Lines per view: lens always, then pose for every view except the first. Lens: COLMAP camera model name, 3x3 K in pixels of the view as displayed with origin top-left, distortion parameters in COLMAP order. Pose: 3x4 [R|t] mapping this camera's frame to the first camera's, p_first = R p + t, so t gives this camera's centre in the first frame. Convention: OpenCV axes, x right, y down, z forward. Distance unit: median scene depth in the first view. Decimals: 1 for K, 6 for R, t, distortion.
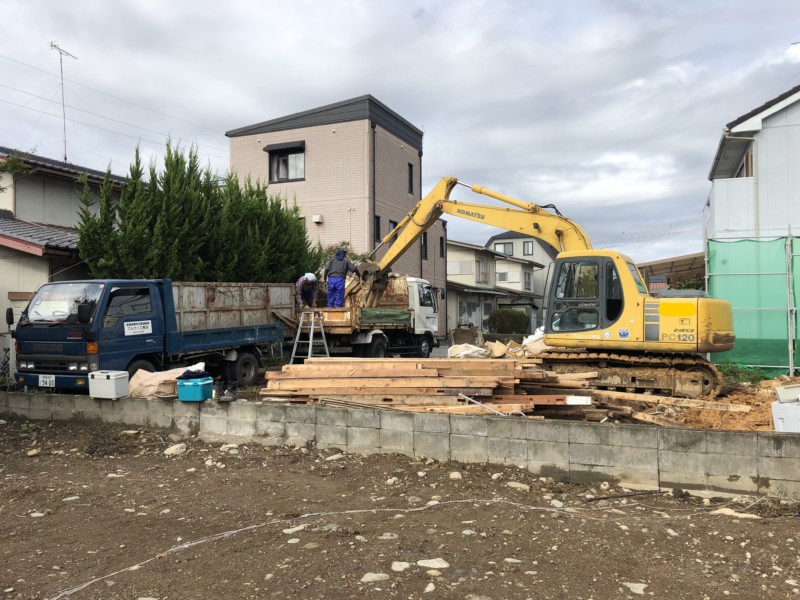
lens RADIAL K [[634.6, 0, 401.5], [0, 634.6, 305.7], [0, 0, 1]] dist [0.008859, 0.004824]
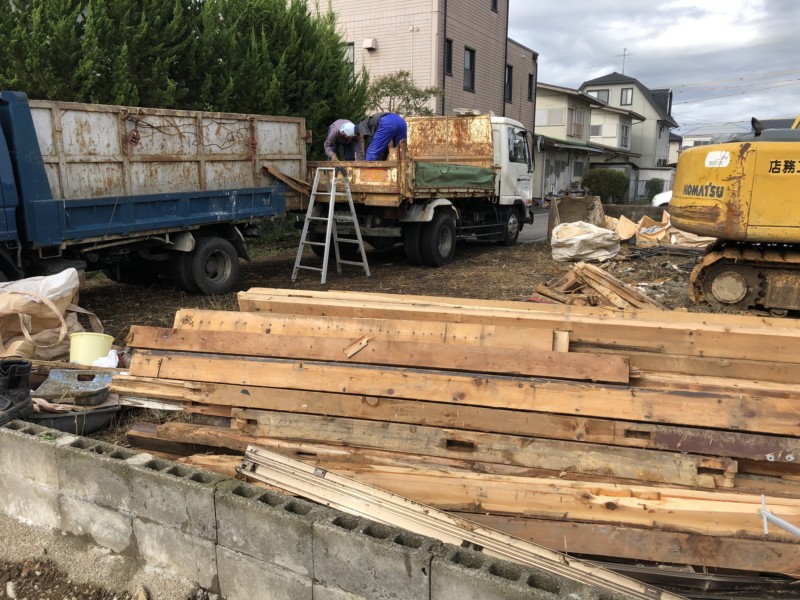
lens RADIAL K [[653.9, 0, 401.6], [0, 653.9, 291.8], [0, 0, 1]] dist [0.042057, -0.036168]
pose [[0.994332, 0.033616, -0.100868, -0.011412], [-0.013734, 0.981364, 0.191668, 0.005499], [0.105432, -0.189197, 0.976263, 0.385925]]
